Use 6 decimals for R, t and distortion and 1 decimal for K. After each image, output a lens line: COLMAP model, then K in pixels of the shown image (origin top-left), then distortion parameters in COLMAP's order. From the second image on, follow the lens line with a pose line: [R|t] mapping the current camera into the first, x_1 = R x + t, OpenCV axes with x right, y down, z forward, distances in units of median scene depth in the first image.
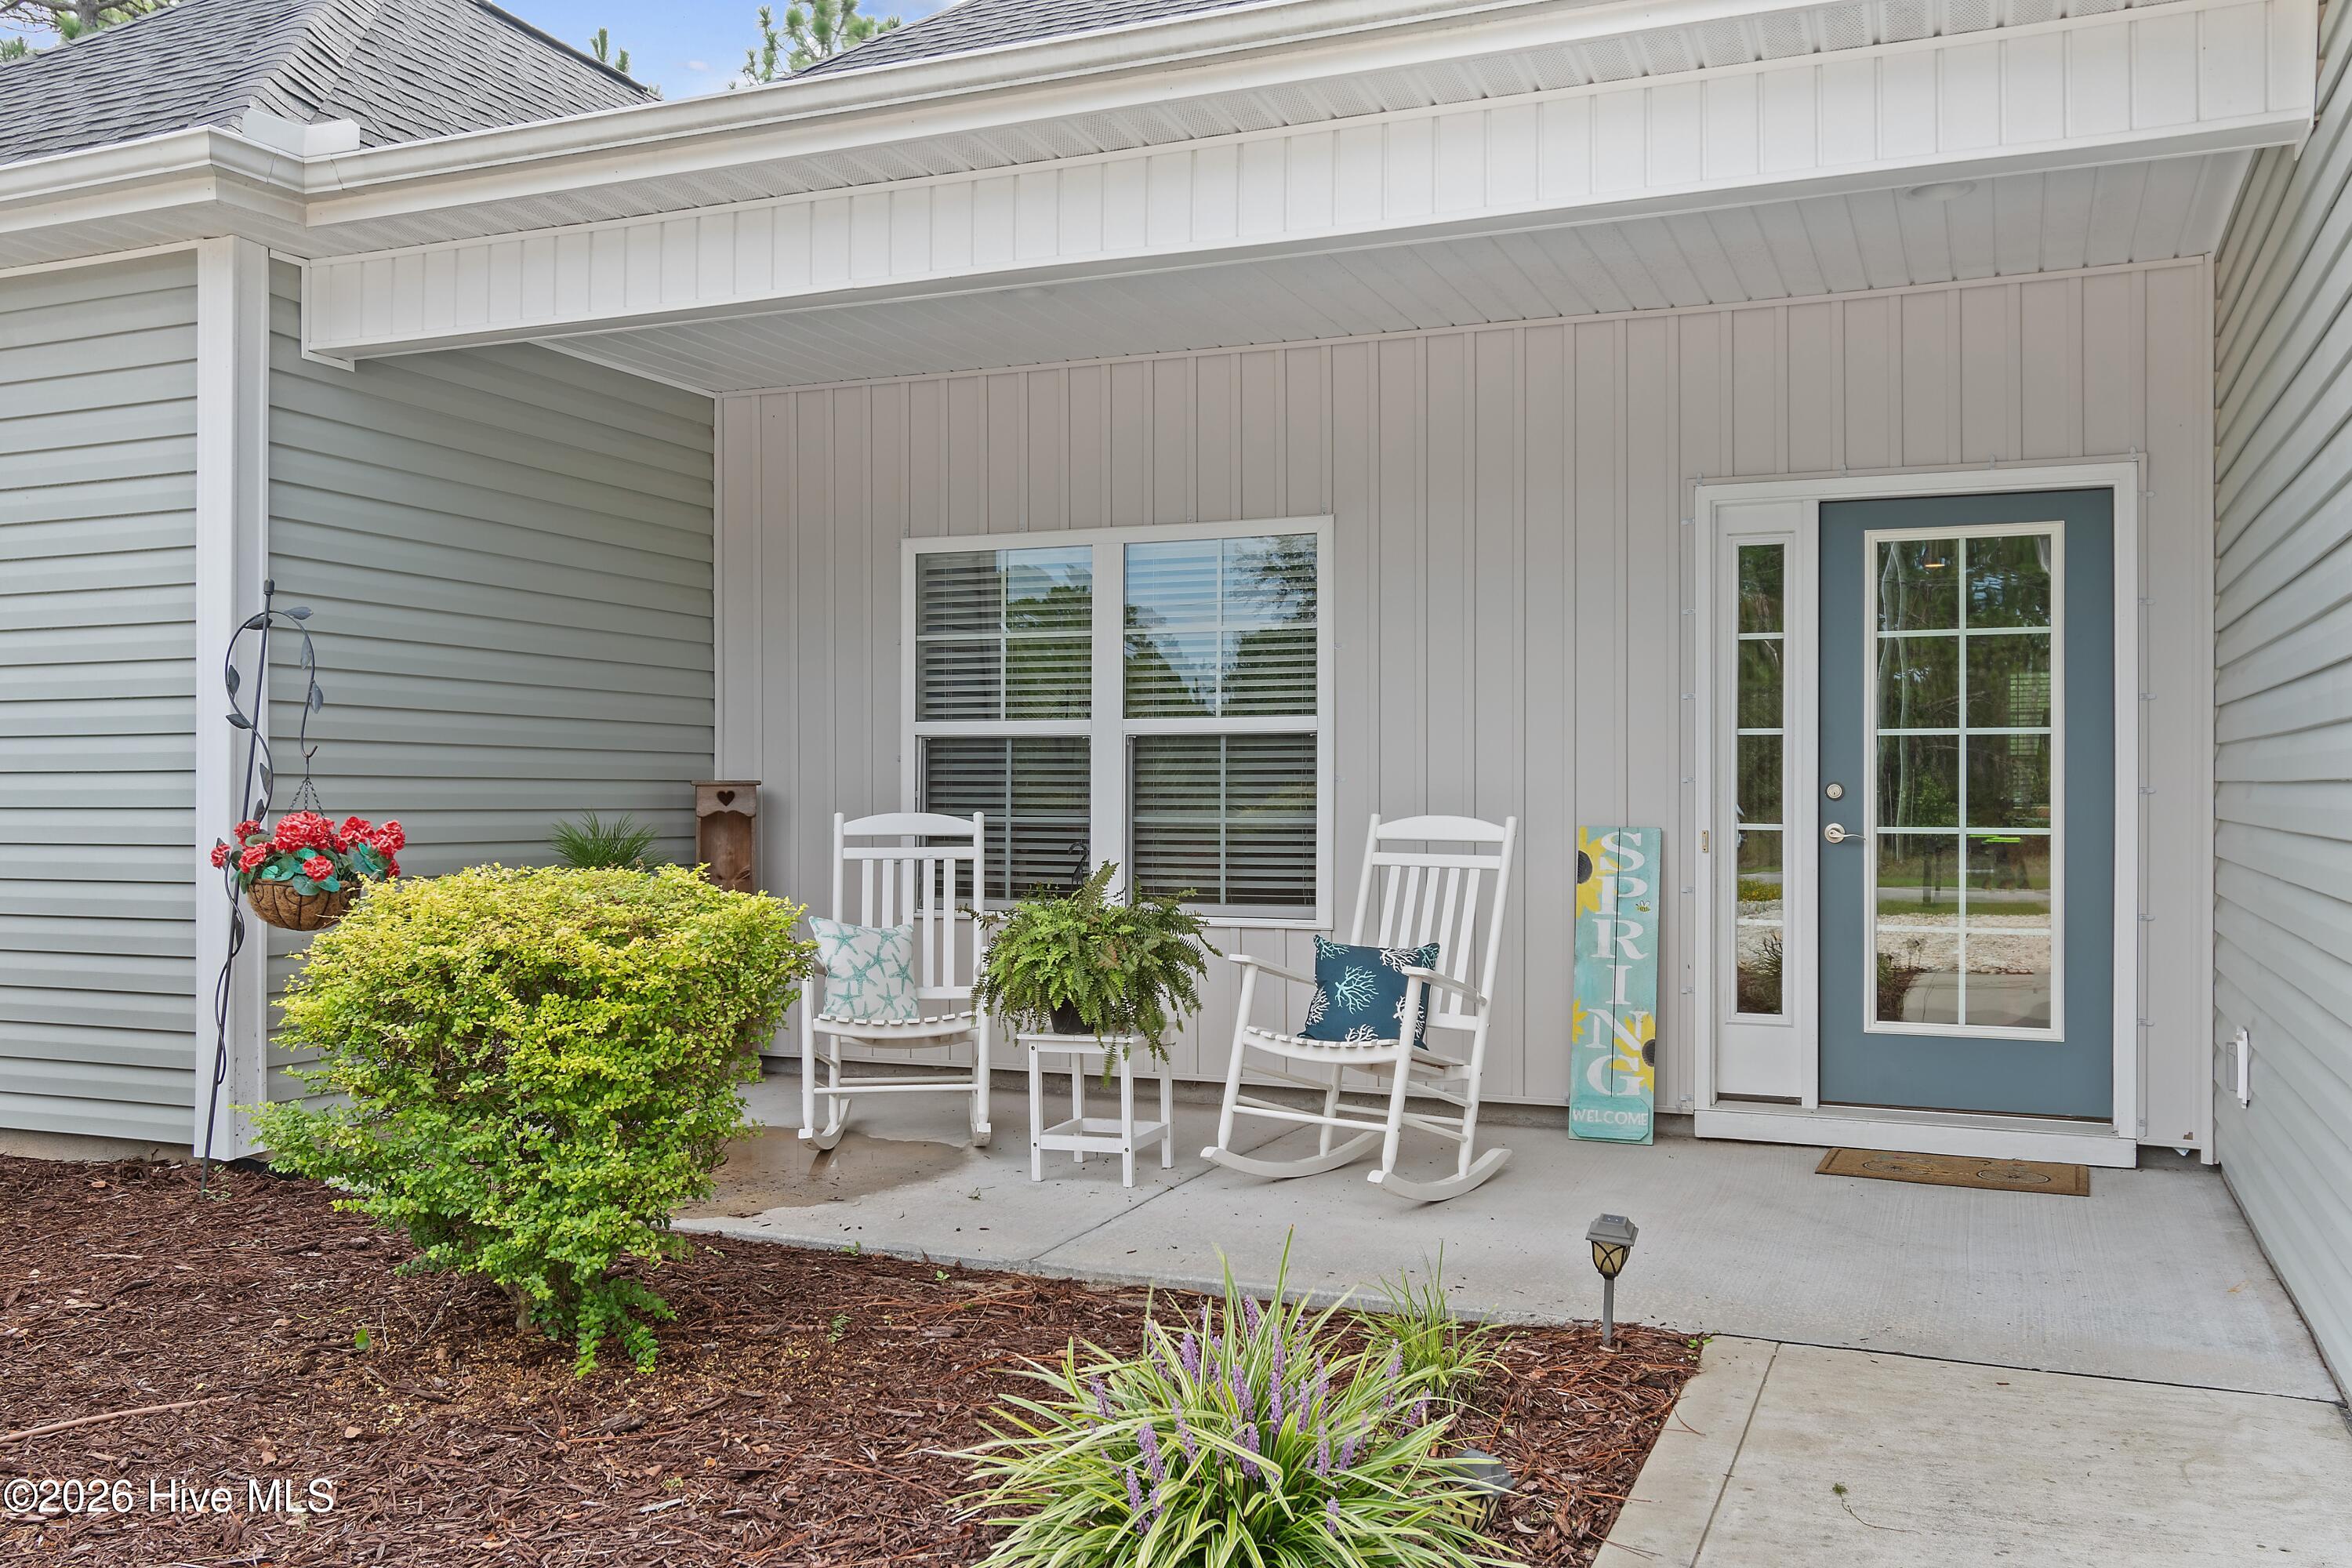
lens RADIAL K [[1951.5, 0, 1174.1], [0, 1951.5, 783.1], [0, 0, 1]] dist [-0.013704, 0.001732]
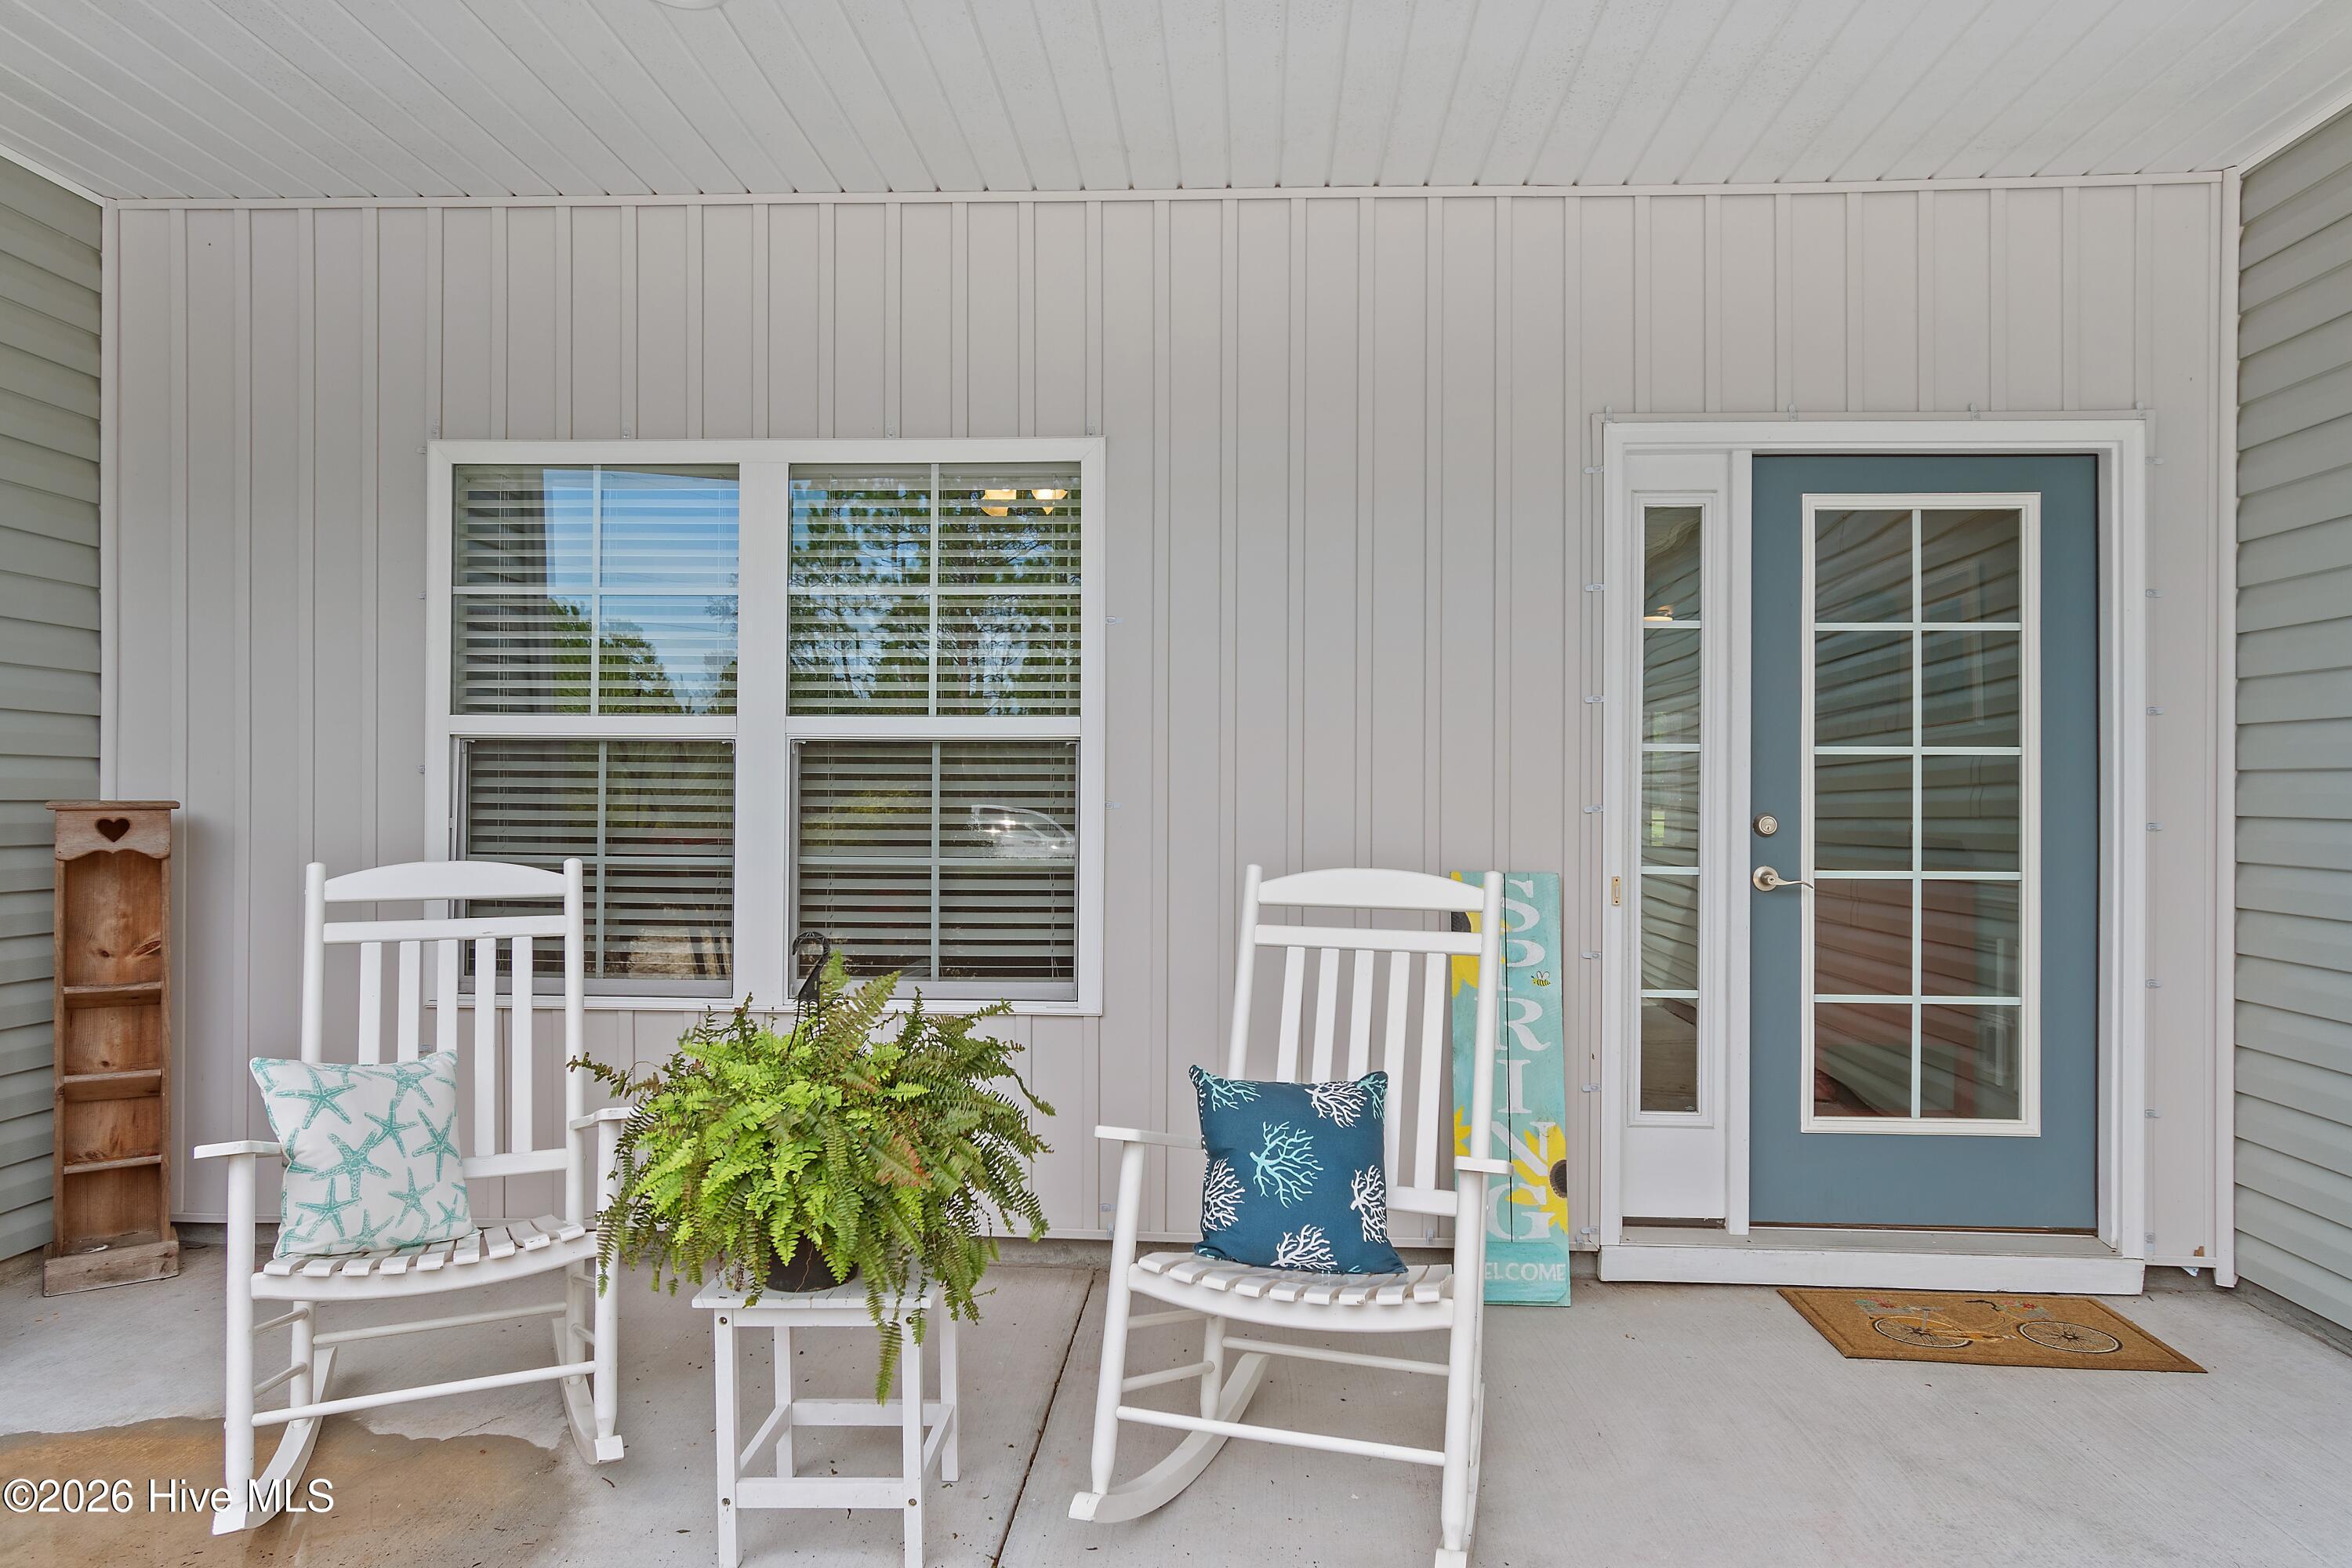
lens RADIAL K [[1475.5, 0, 1182.9], [0, 1475.5, 784.4], [0, 0, 1]] dist [0.005885, -0.008176]
pose [[0.938262, 0.006213, 0.345869, -0.084854], [-0.005929, 0.999981, -0.001878, -0.009398], [-0.345874, -0.000289, 0.938281, 0.516984]]
